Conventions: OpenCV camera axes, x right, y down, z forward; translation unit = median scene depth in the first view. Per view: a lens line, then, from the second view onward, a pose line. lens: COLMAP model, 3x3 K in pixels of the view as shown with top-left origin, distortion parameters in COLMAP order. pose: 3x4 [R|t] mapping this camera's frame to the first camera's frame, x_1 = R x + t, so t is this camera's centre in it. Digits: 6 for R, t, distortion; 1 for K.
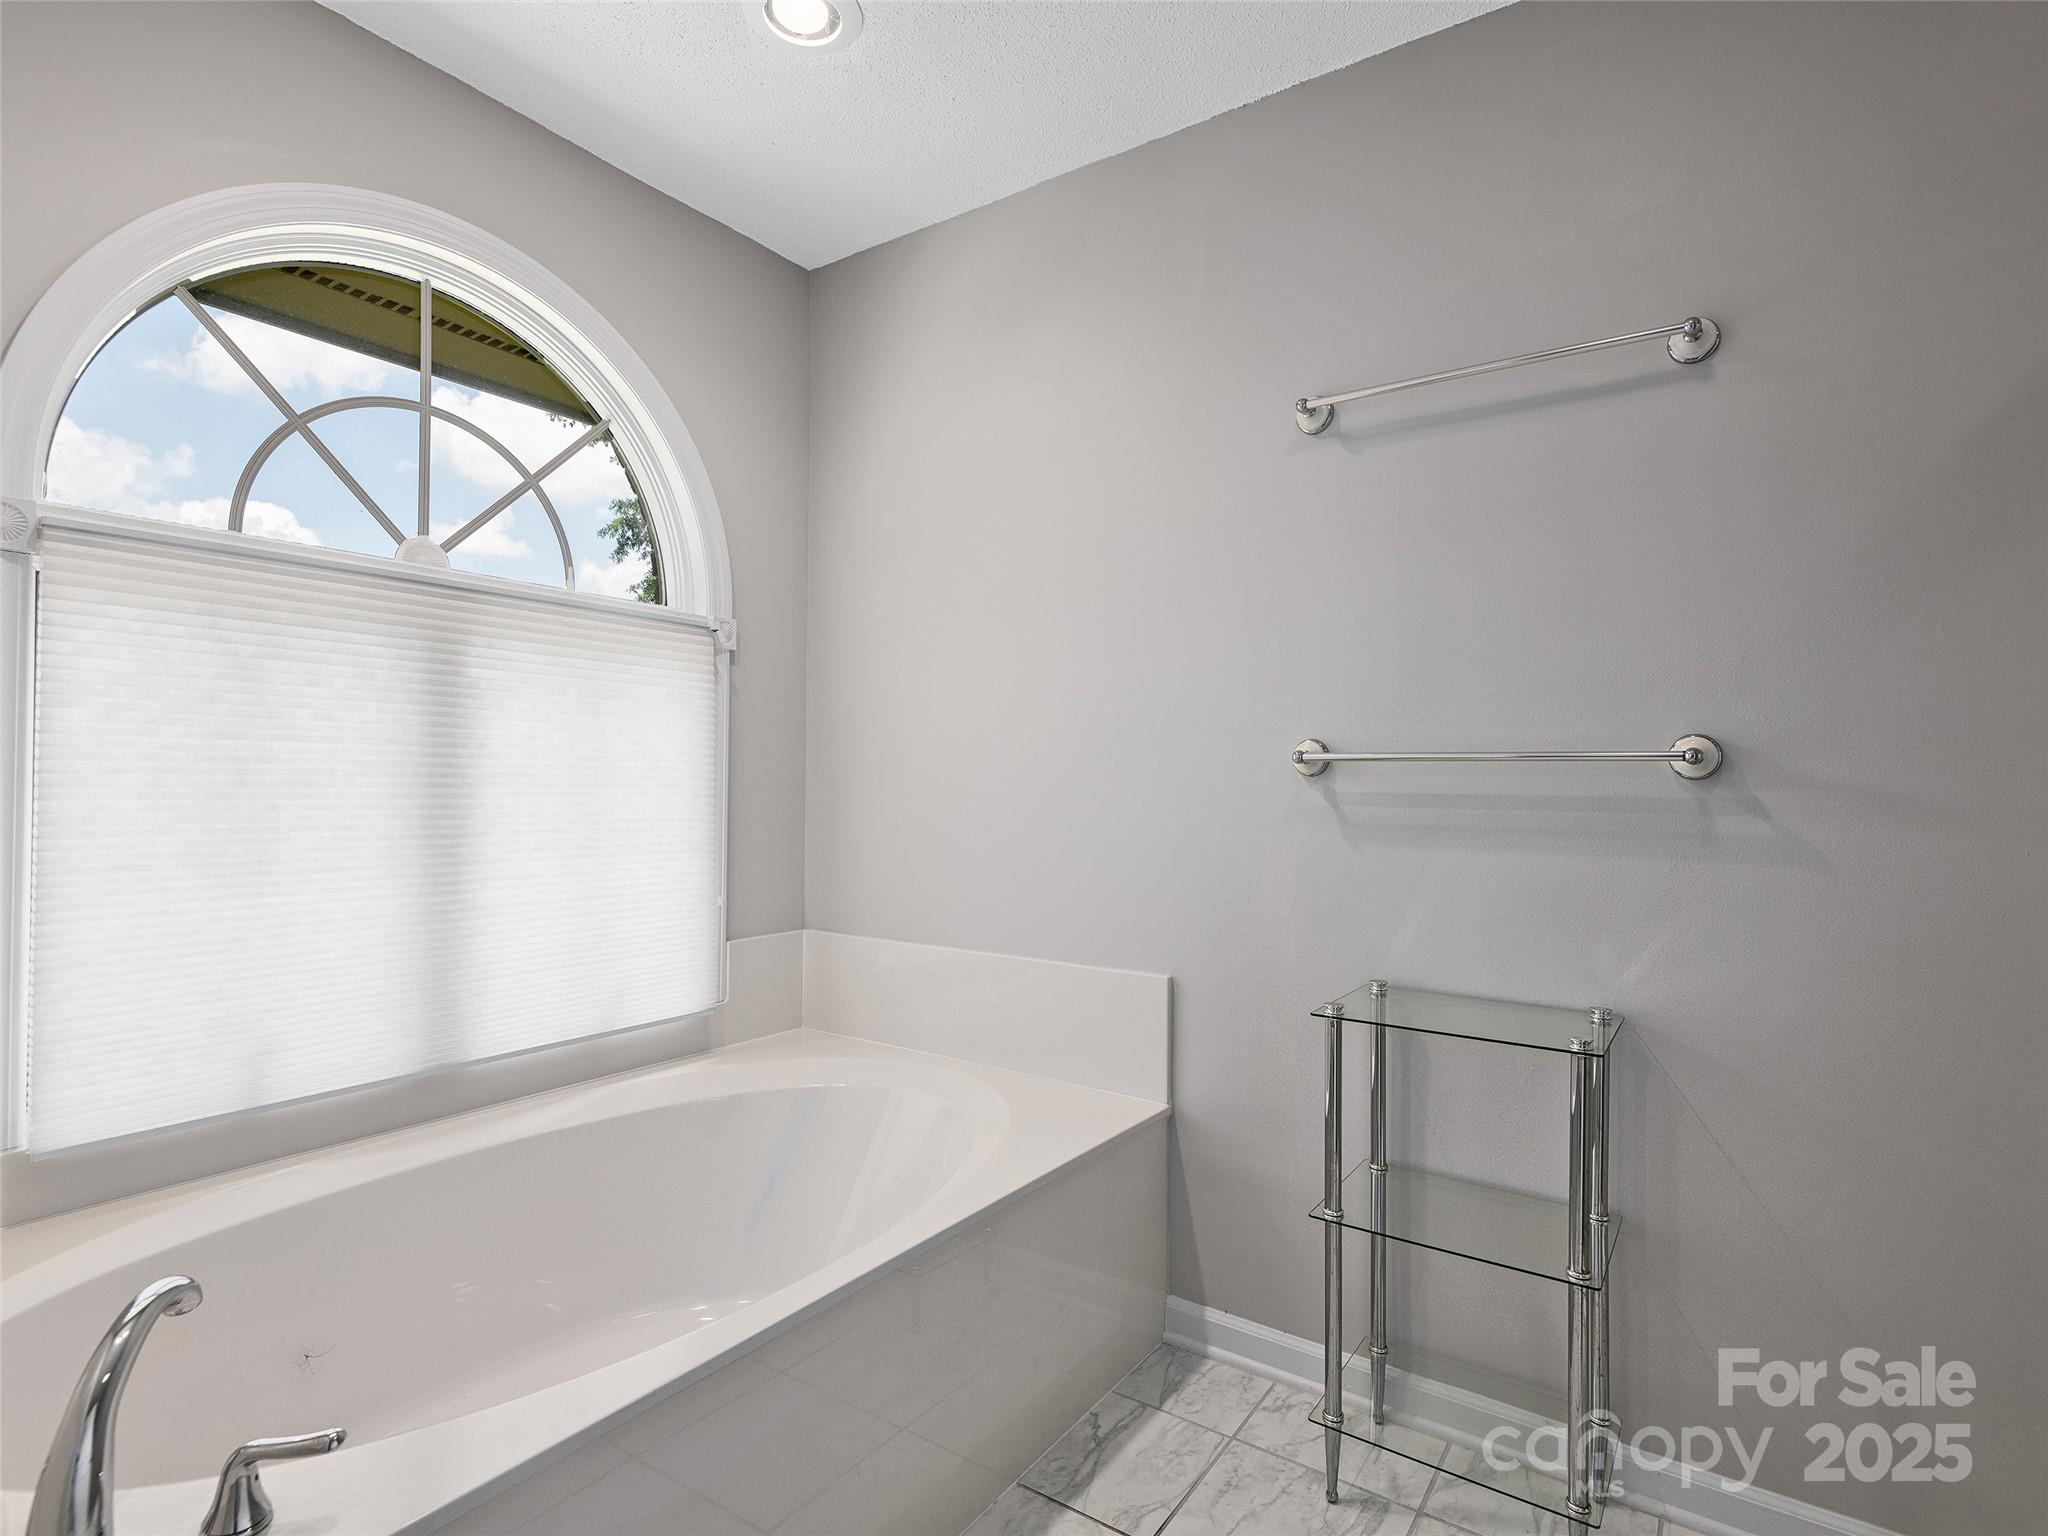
lens RADIAL K [[1043.3, 0, 1020.9], [0, 1043.3, 769.8], [0, 0, 1]] dist [0.002582, 0.000547]
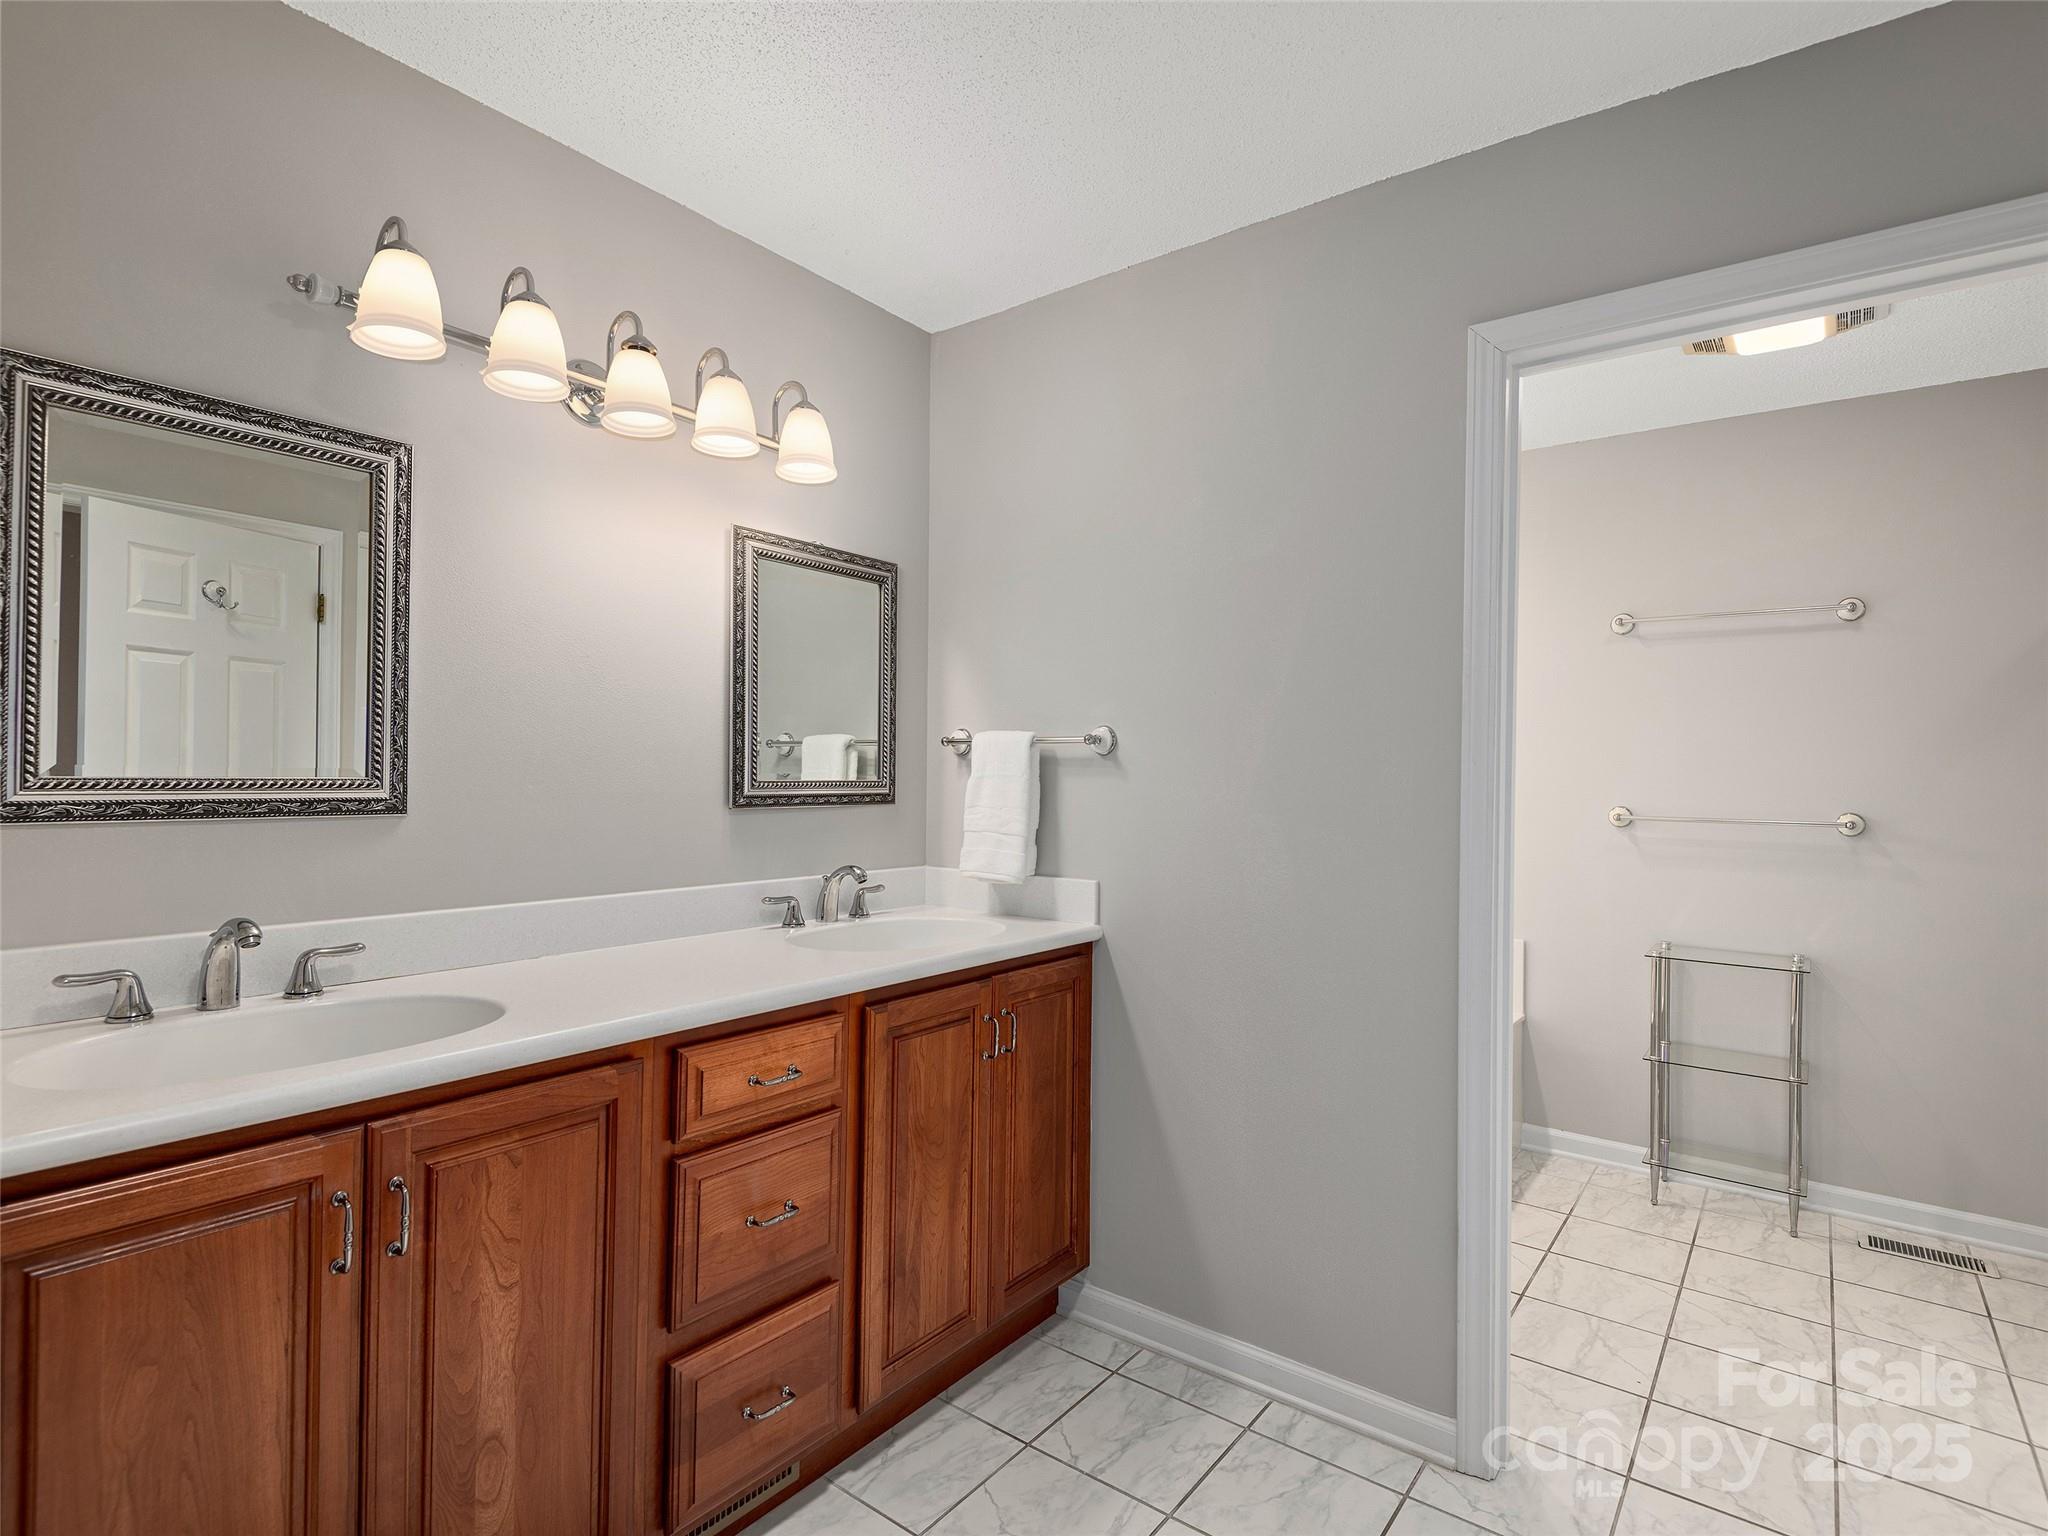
lens RADIAL K [[1043.3, 0, 1025.9], [0, 1043.3, 768.7], [0, 0, 1]] dist [0.002582, 0.000547]
pose [[0.998950, 0.012242, -0.044153, -0.759544], [-0.012486, 0.999908, -0.005263, -0.082883], [0.044085, 0.005809, 0.999011, -0.956933]]
